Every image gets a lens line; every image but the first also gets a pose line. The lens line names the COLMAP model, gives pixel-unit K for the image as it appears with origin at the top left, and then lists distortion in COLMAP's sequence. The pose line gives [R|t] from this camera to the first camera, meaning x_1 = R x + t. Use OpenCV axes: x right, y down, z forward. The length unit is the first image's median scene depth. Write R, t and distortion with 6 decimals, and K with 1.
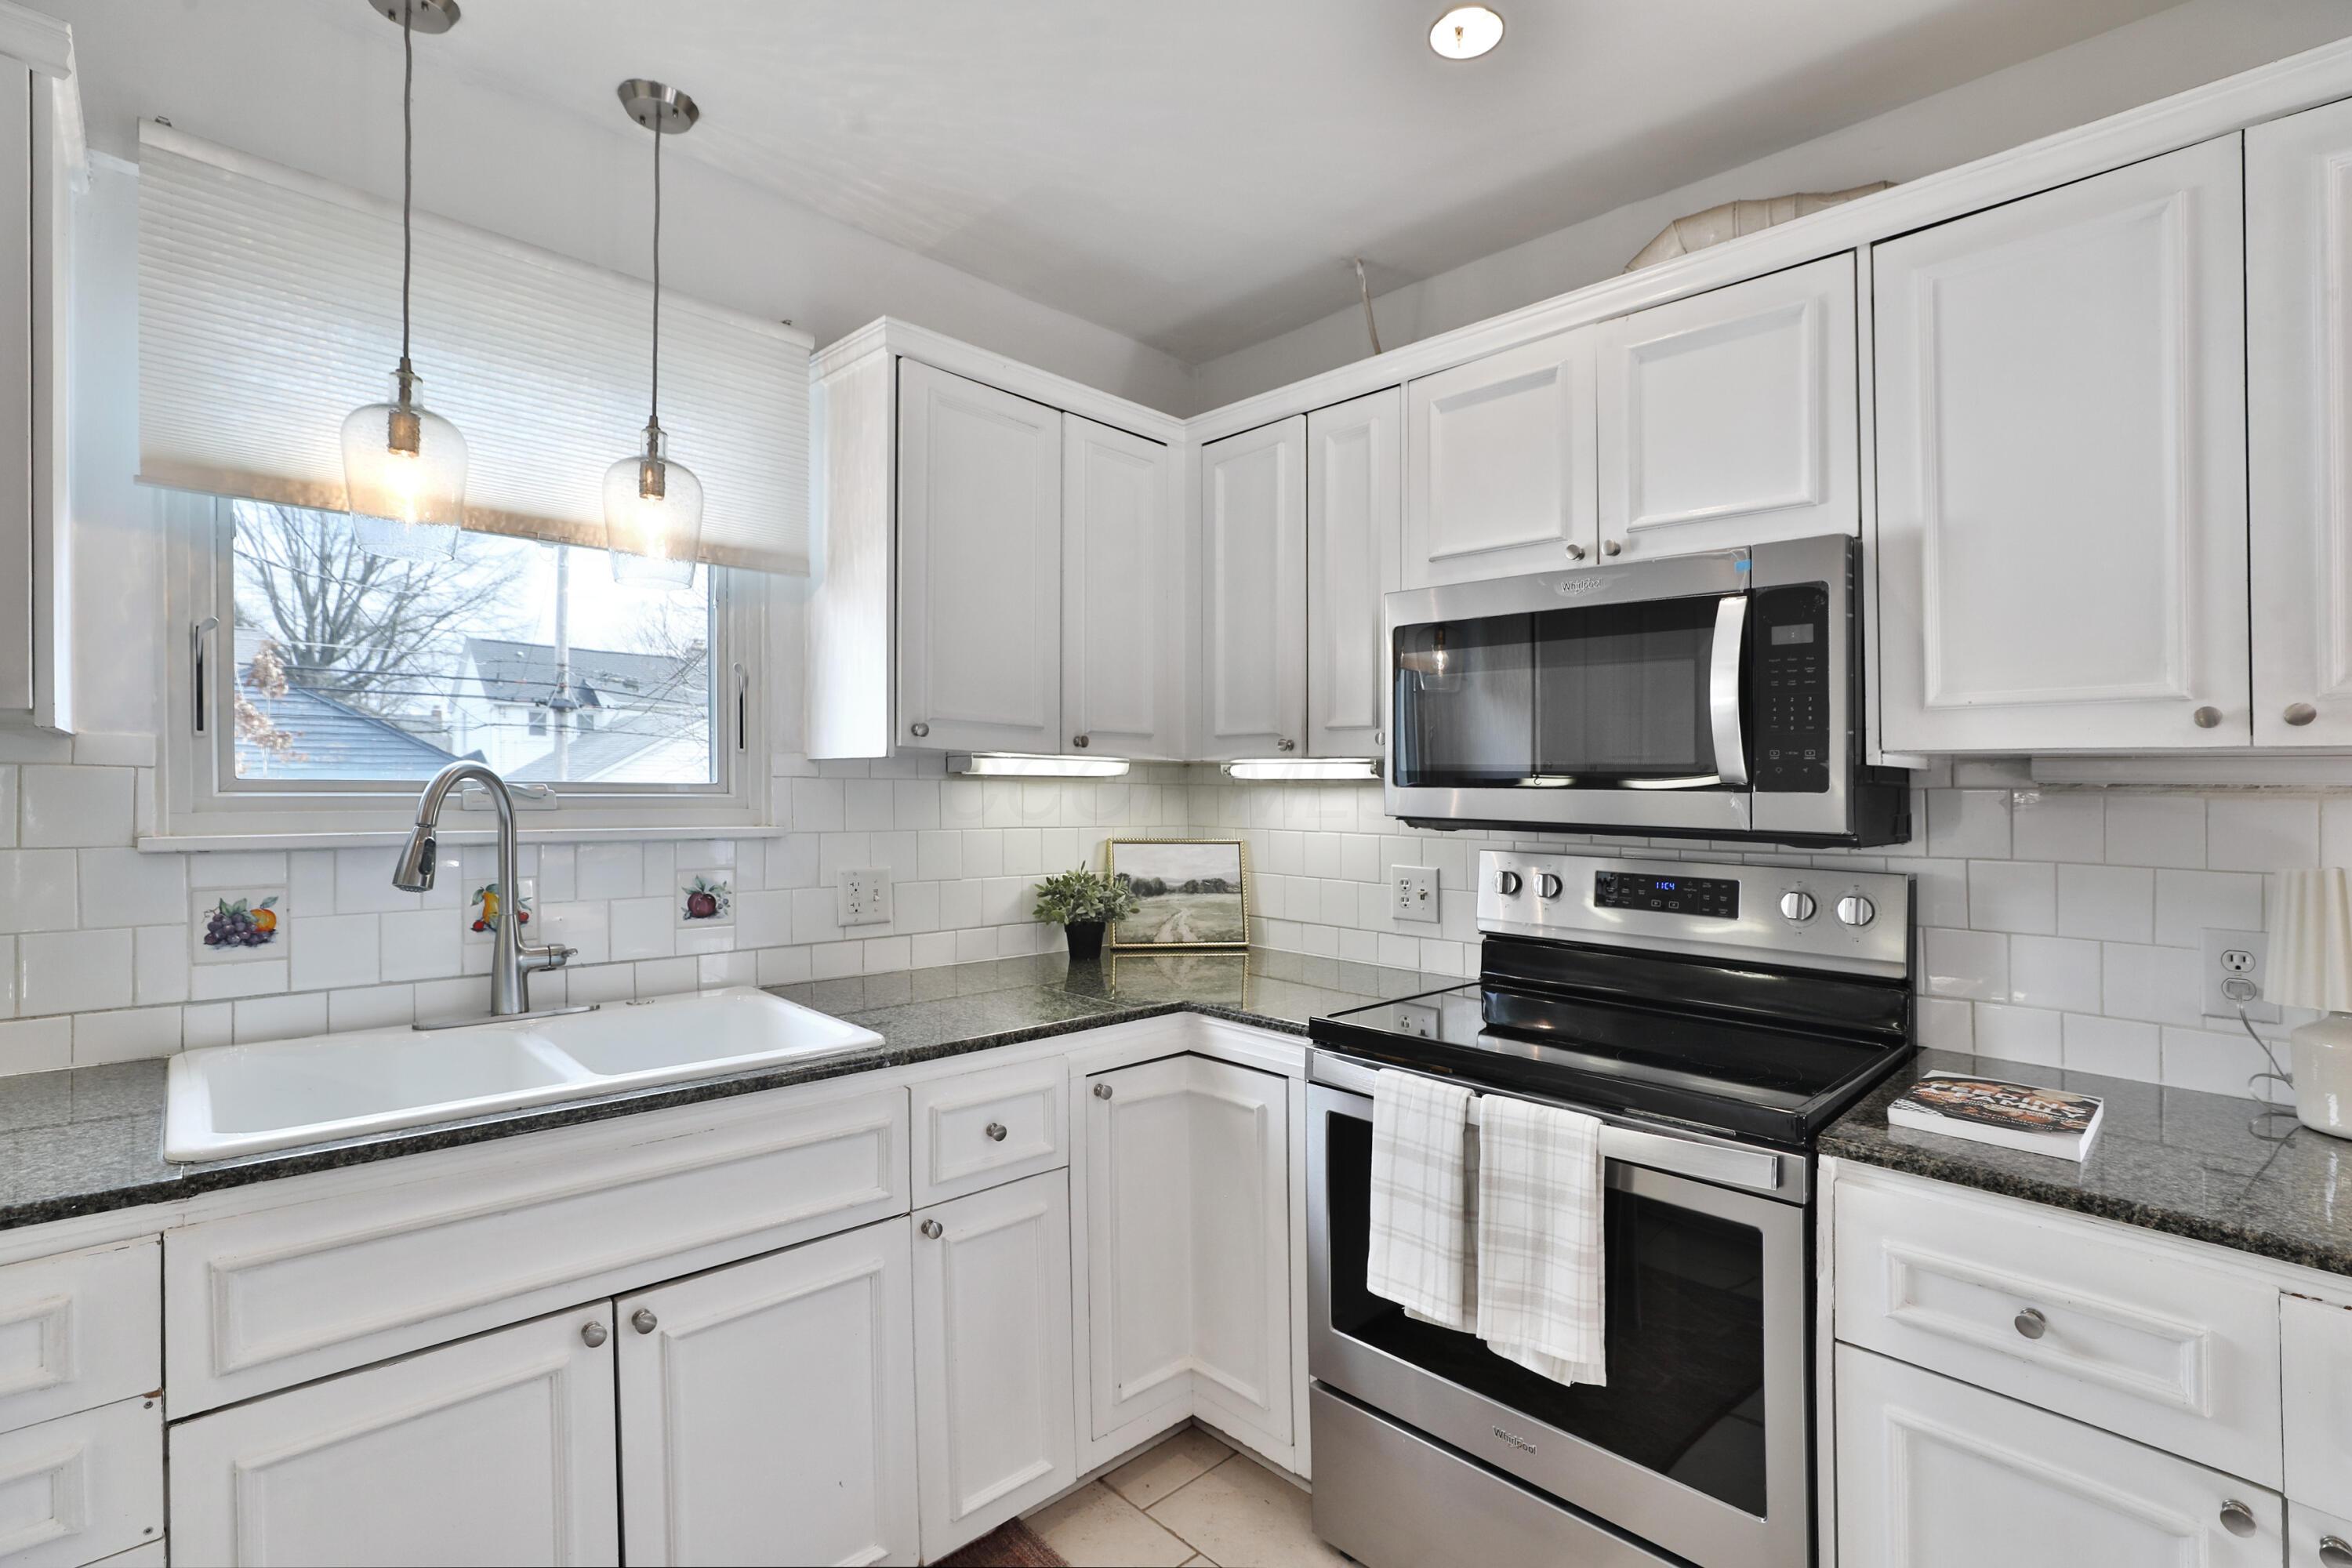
lens RADIAL K [[1071.0, 0, 1155.7], [0, 1071.0, 793.9], [0, 0, 1]] dist [-0.032544, 0.015399]
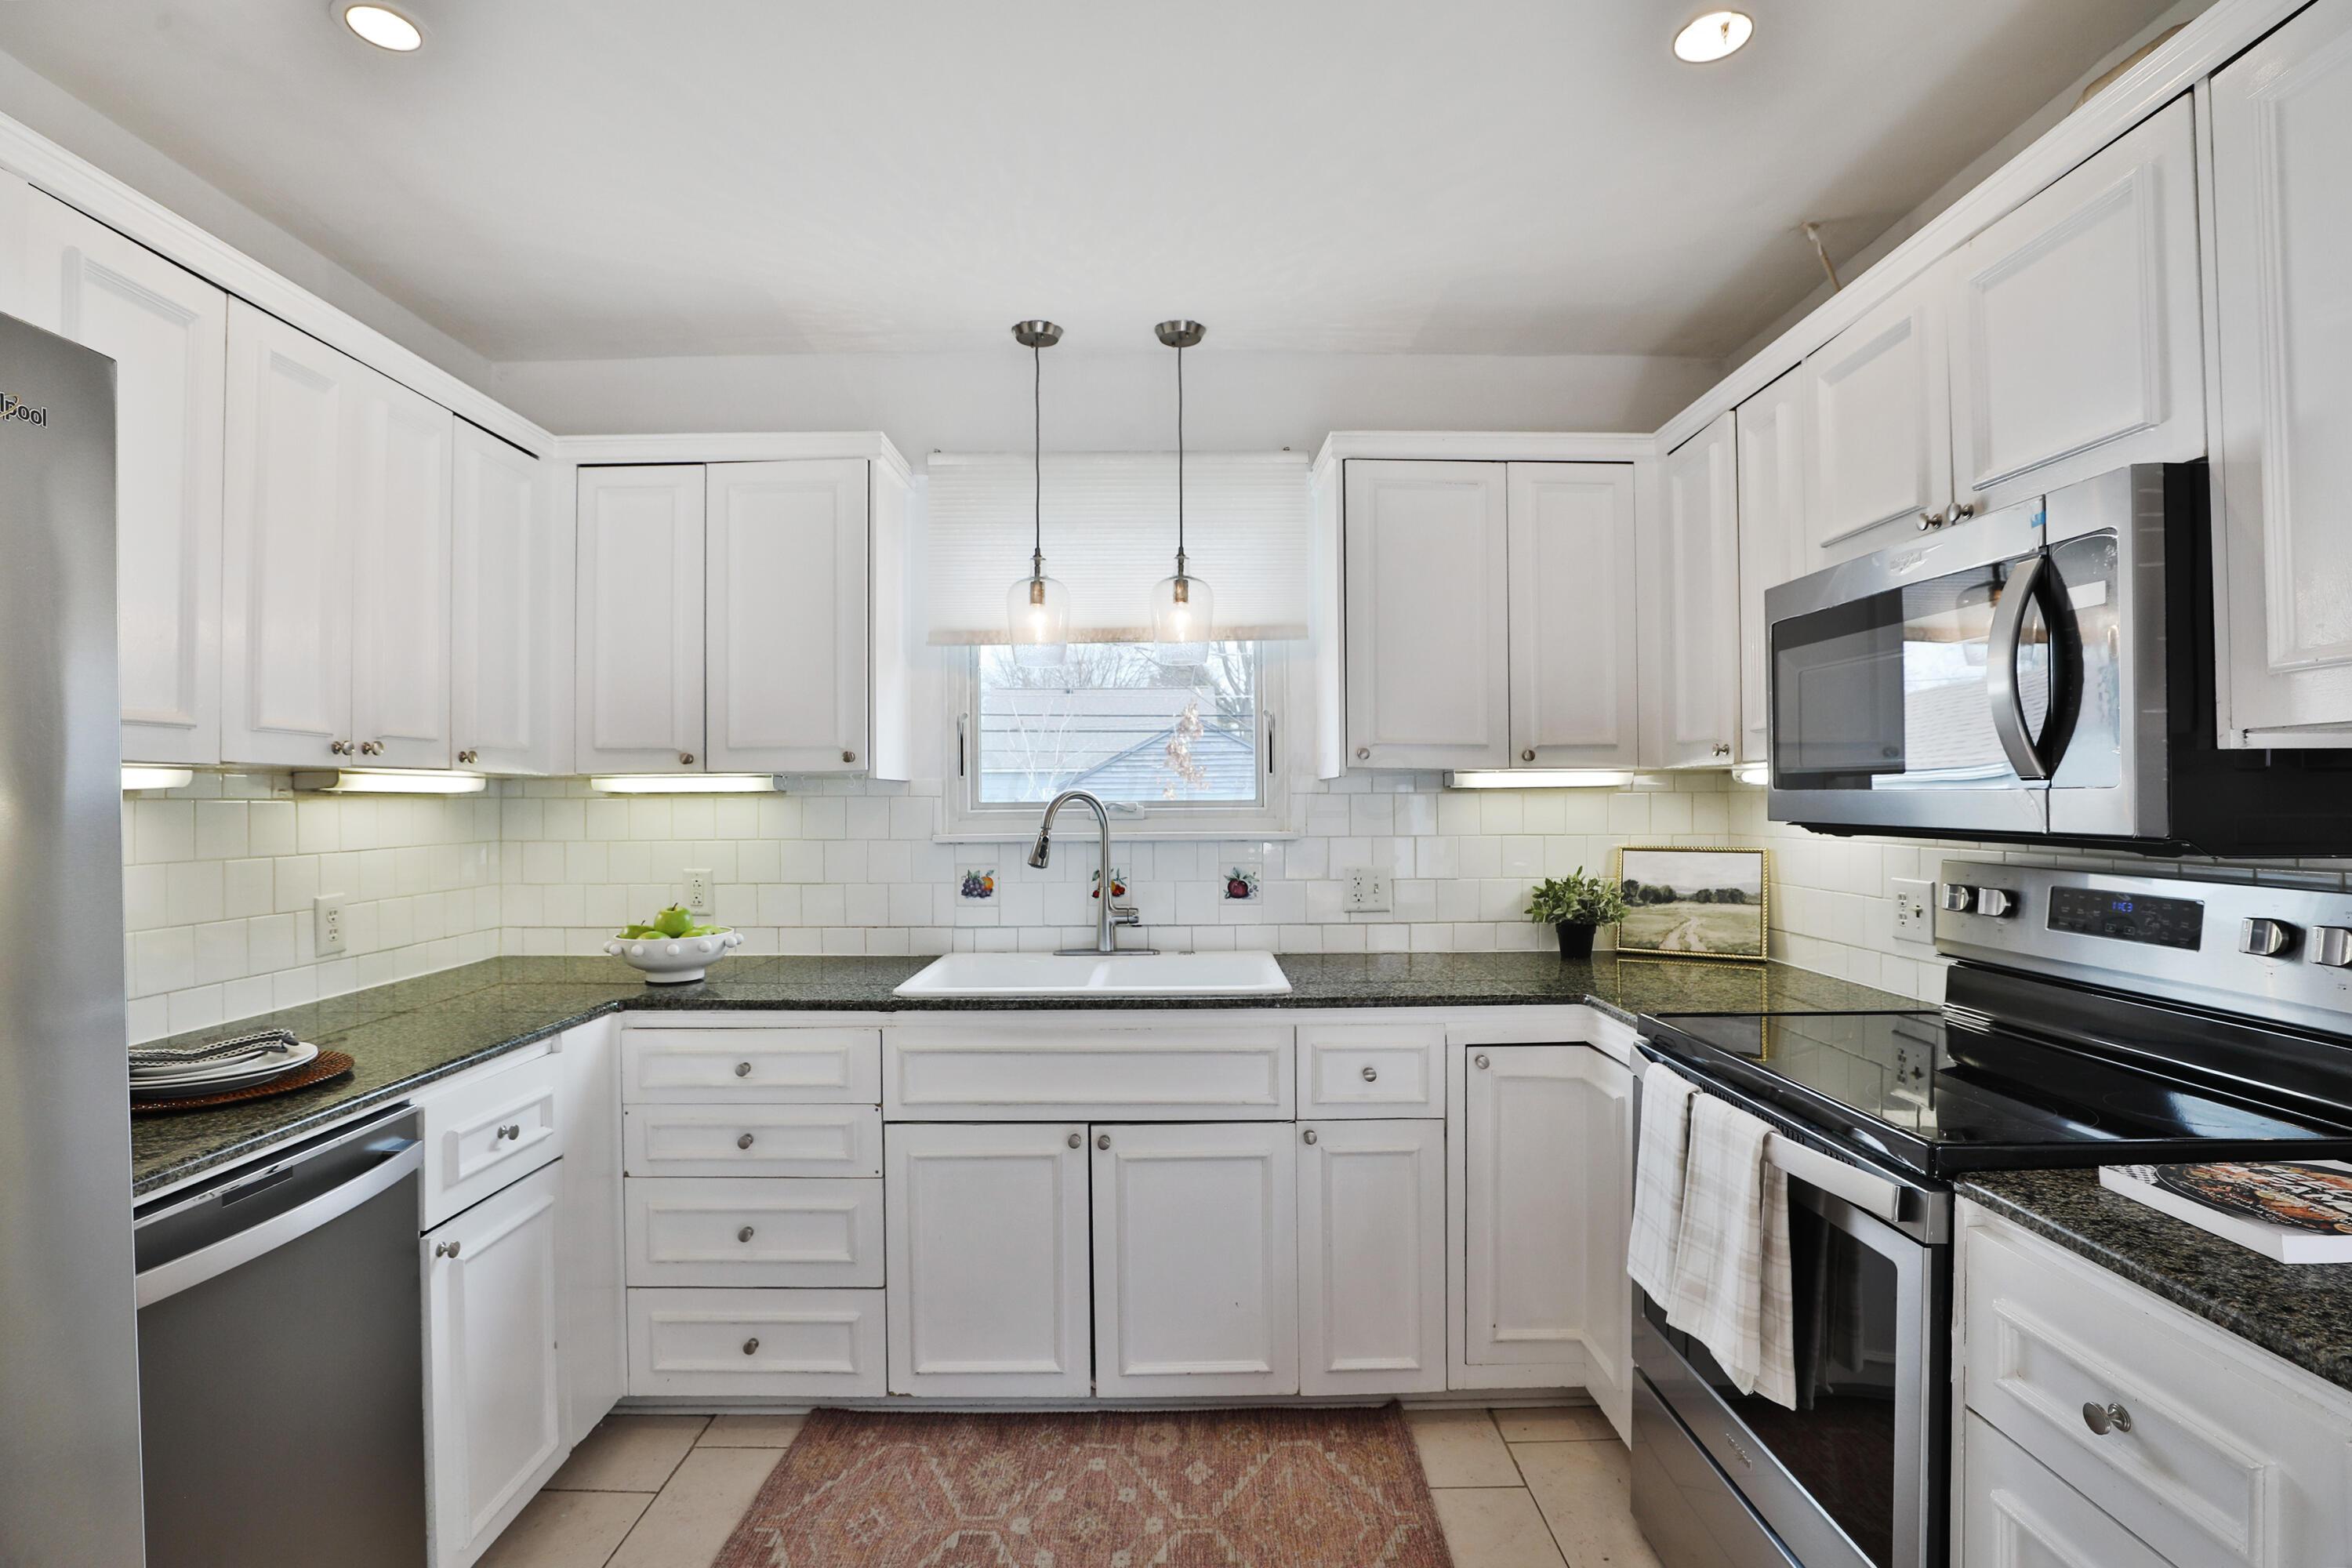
lens RADIAL K [[1081.2, 0, 1176.0], [0, 1081.2, 784.0], [0, 0, 1]] dist [-0.001882, -0.000082]
pose [[0.728568, -0.028420, -0.684383, 0.540178], [0.012793, 0.999529, -0.027887, 0.008604], [0.684854, 0.011562, 0.728589, -0.080196]]
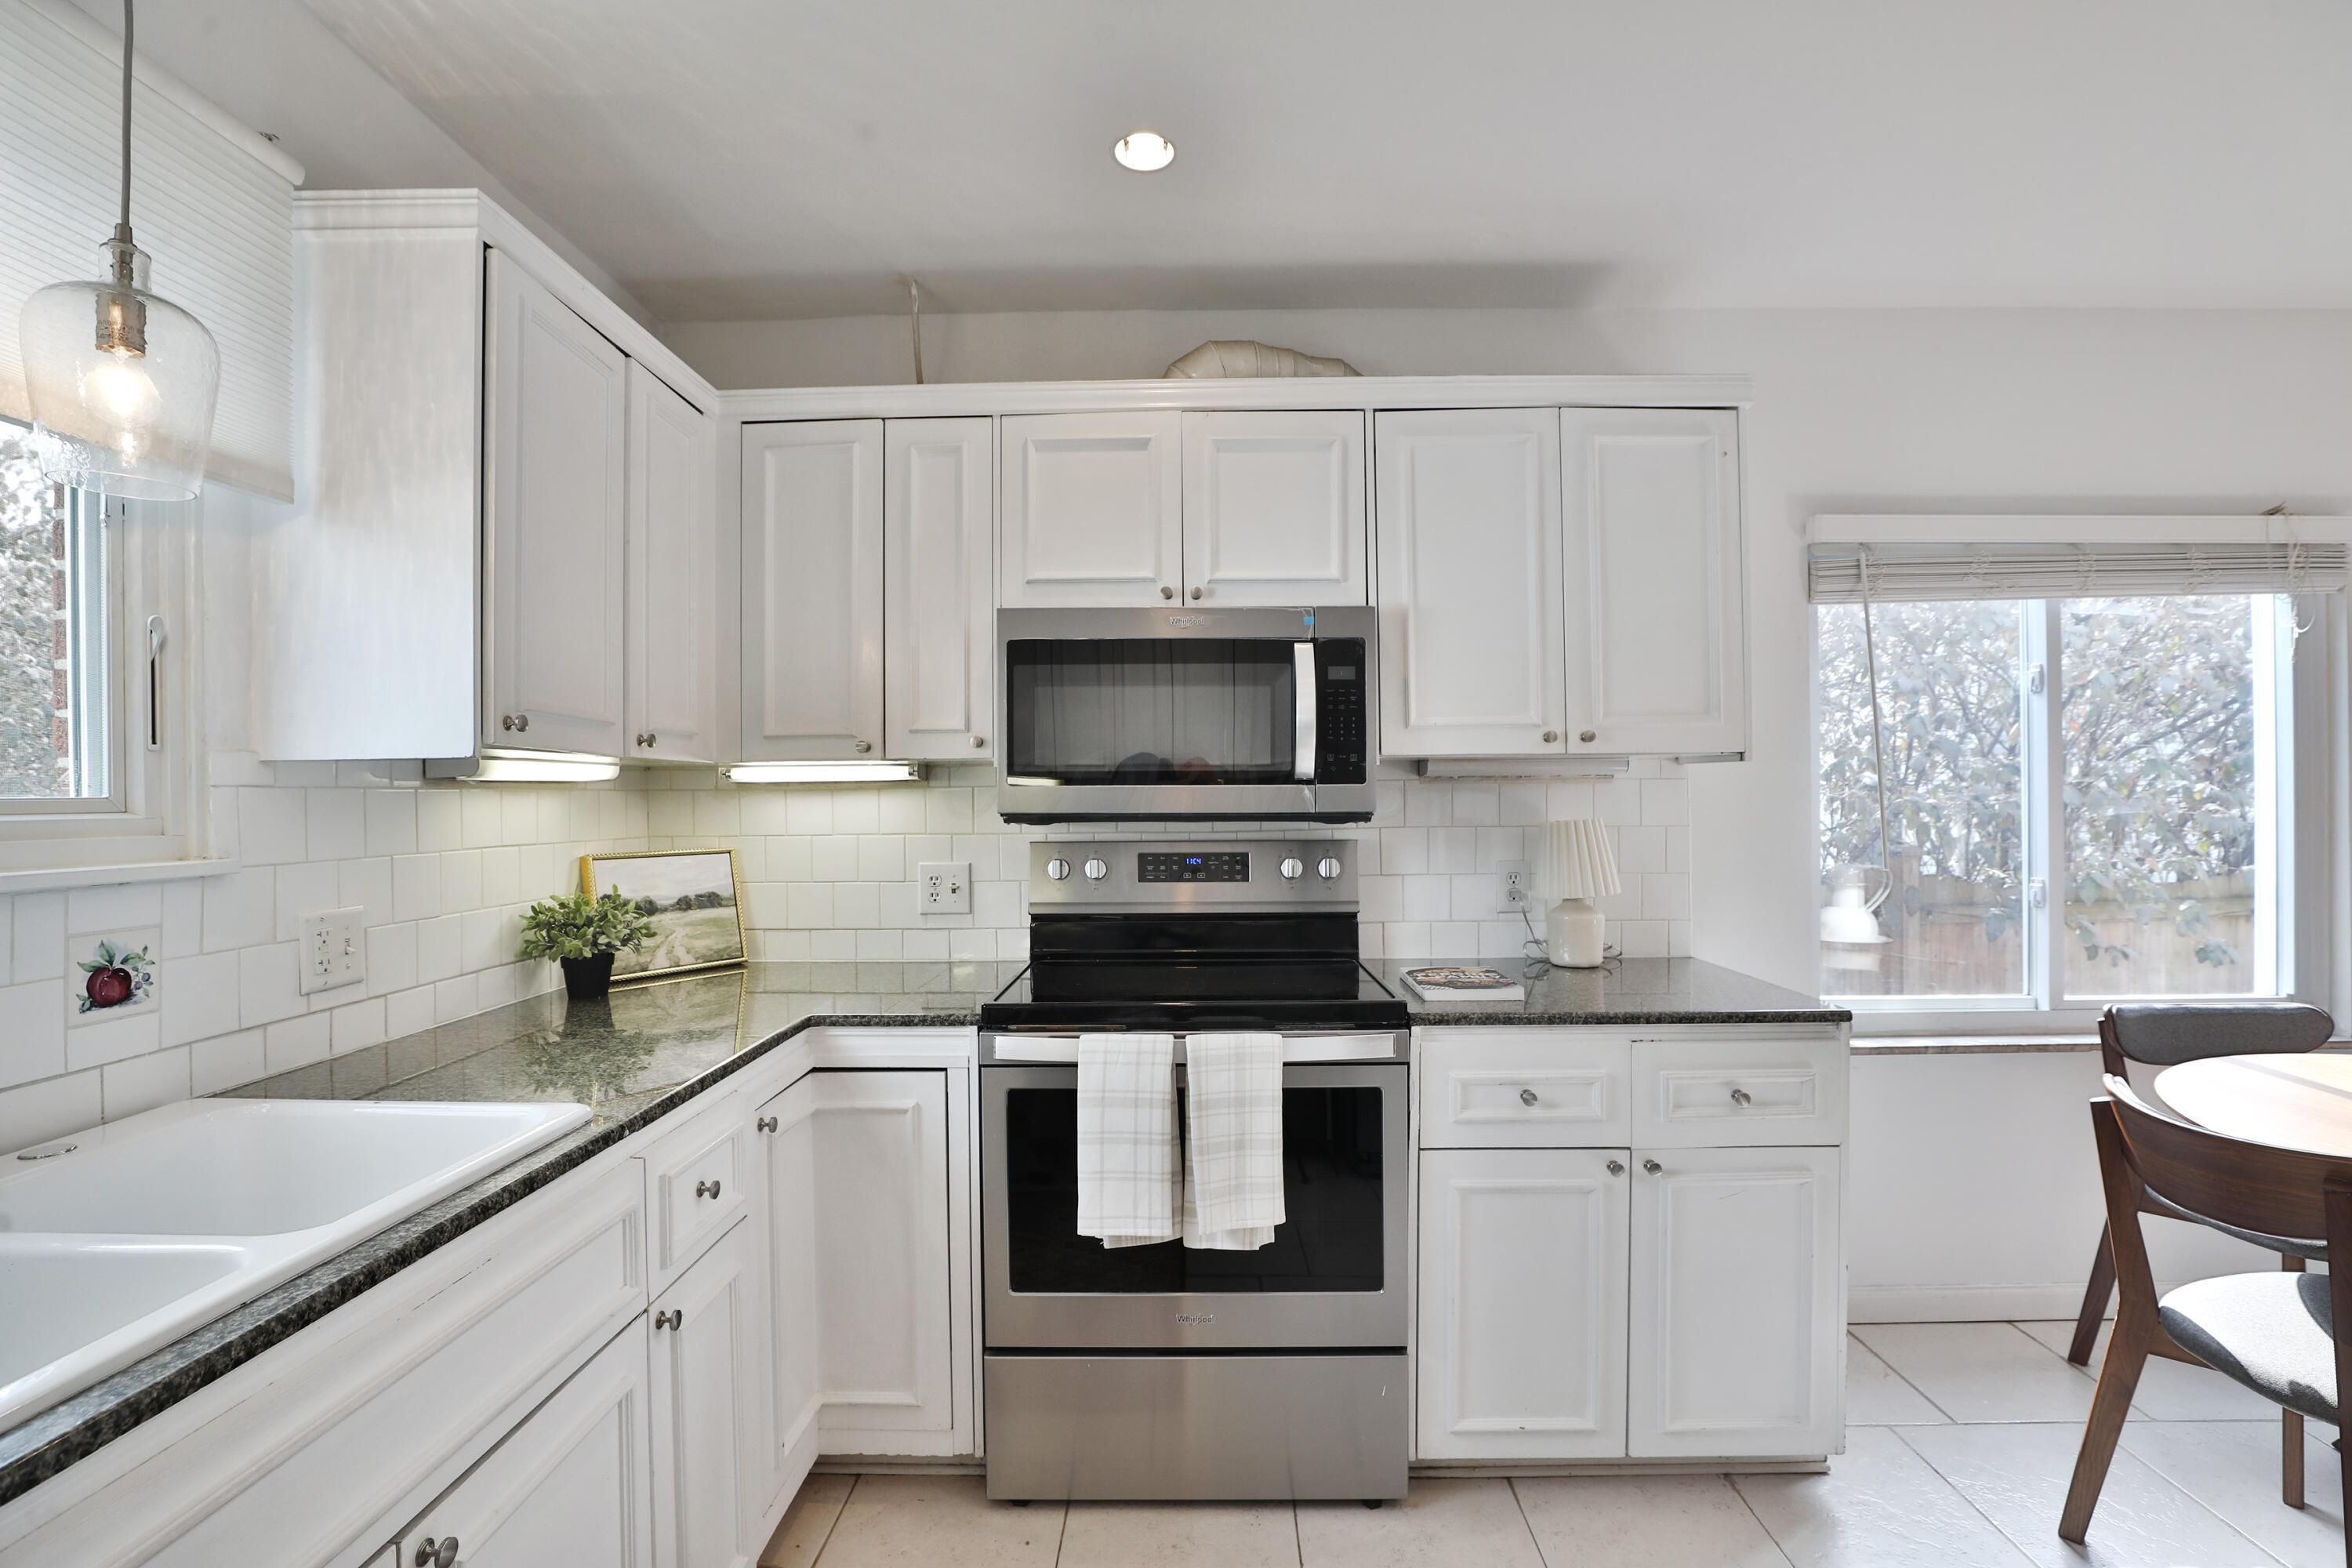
lens RADIAL K [[1084.0, 0, 1137.1], [0, 1084.0, 794.6], [0, 0, 1]] dist [-0.028984, 0.000975]
pose [[0.717271, -0.019960, 0.696509, -0.482968], [0.022972, 0.999724, 0.004992, -0.000843], [-0.696416, 0.012420, 0.717531, 0.123248]]
